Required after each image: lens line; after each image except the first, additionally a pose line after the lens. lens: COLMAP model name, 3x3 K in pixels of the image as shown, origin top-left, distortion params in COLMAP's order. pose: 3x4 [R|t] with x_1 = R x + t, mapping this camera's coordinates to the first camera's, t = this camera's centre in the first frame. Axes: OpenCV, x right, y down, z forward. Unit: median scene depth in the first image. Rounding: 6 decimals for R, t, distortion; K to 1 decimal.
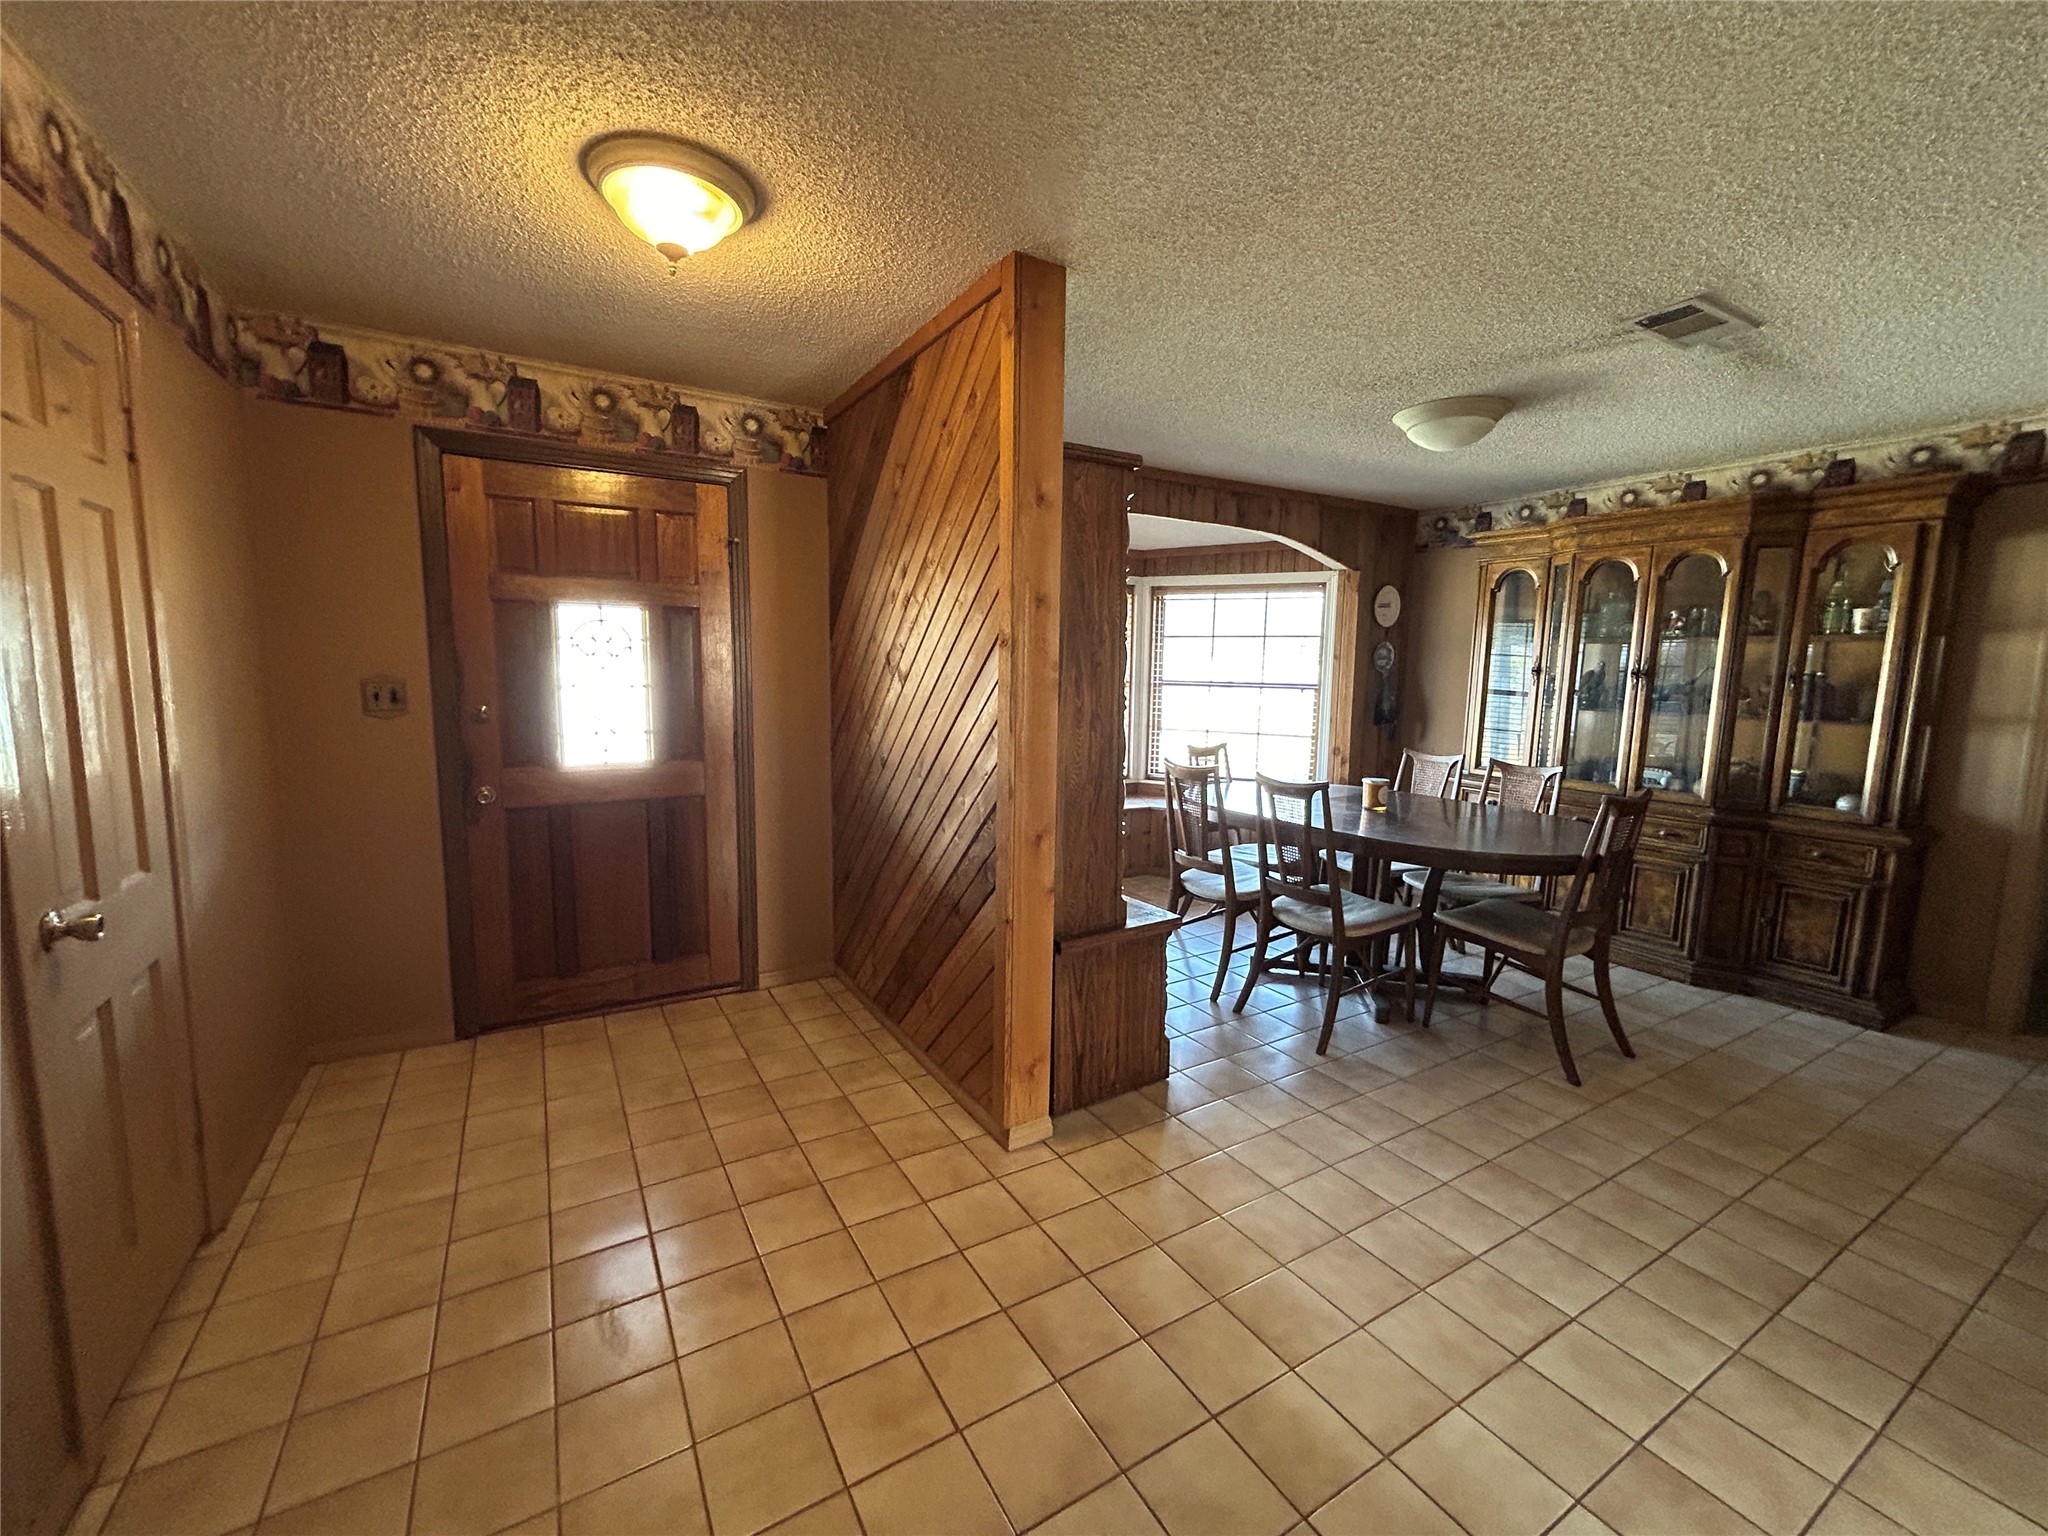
lens RADIAL K [[826.8, 0, 1027.4], [0, 826.8, 765.6], [0, 0, 1]] dist [0.000069, 0.001822]
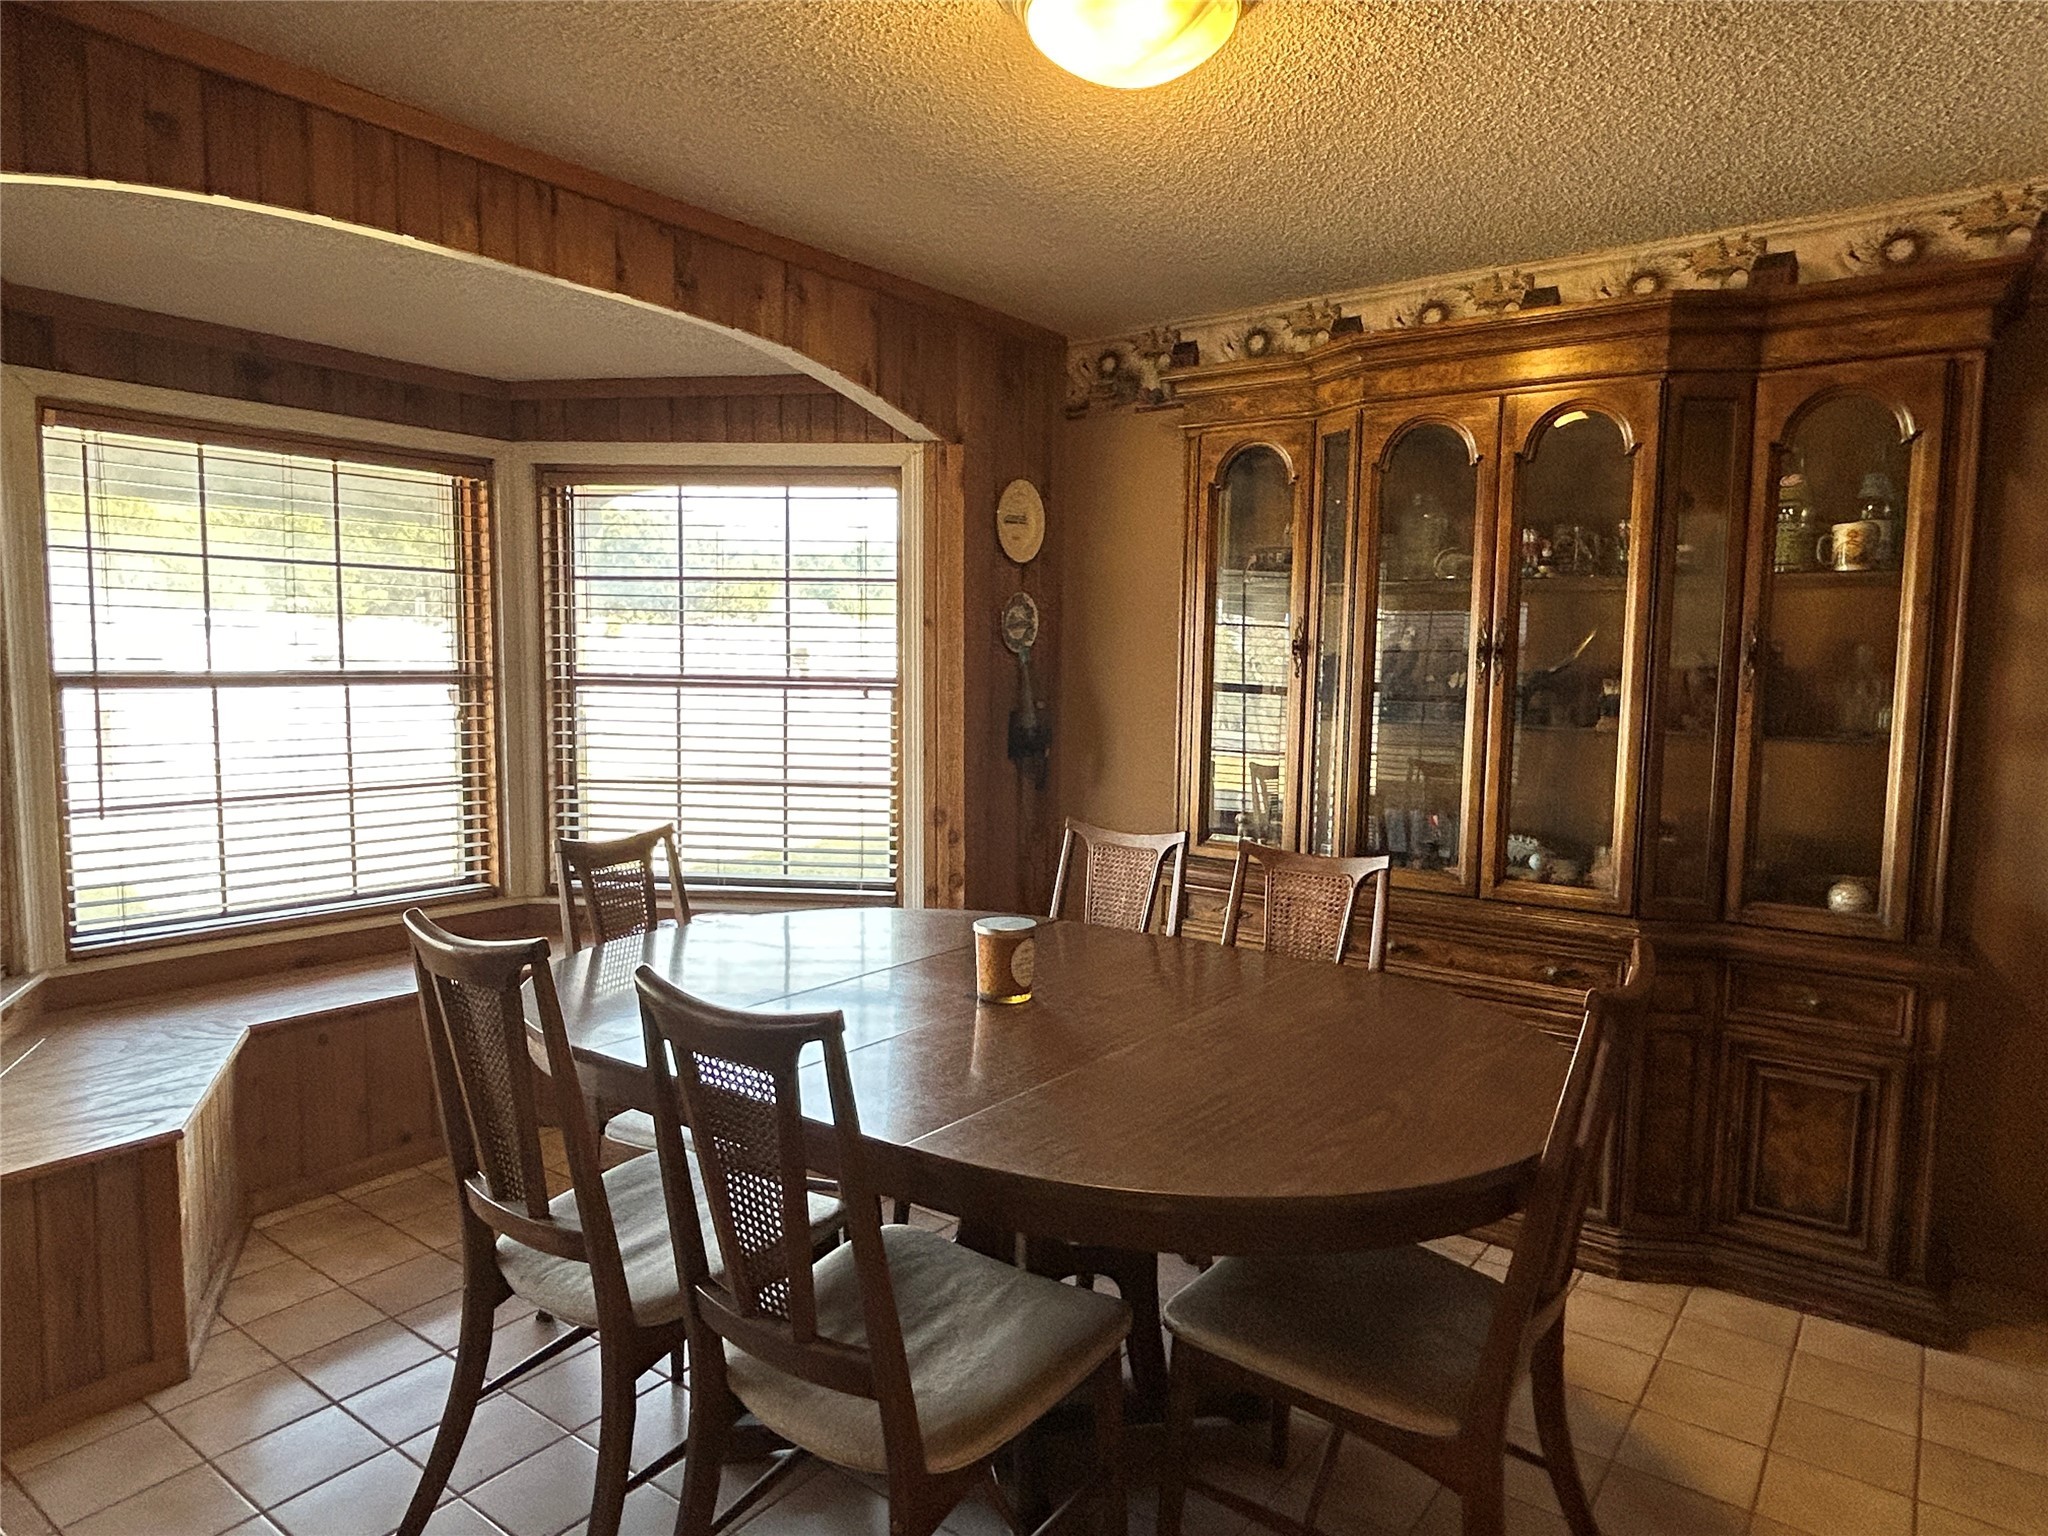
lens RADIAL K [[1263.0, 0, 1022.7], [0, 1263.0, 772.3], [0, 0, 1]] dist [-0.003586, -0.001658]
pose [[0.922925, -0.041612, 0.382724, 0.197861], [0.050372, 0.998647, -0.012891, -0.044827], [-0.381670, 0.031176, 0.923773, 0.429701]]
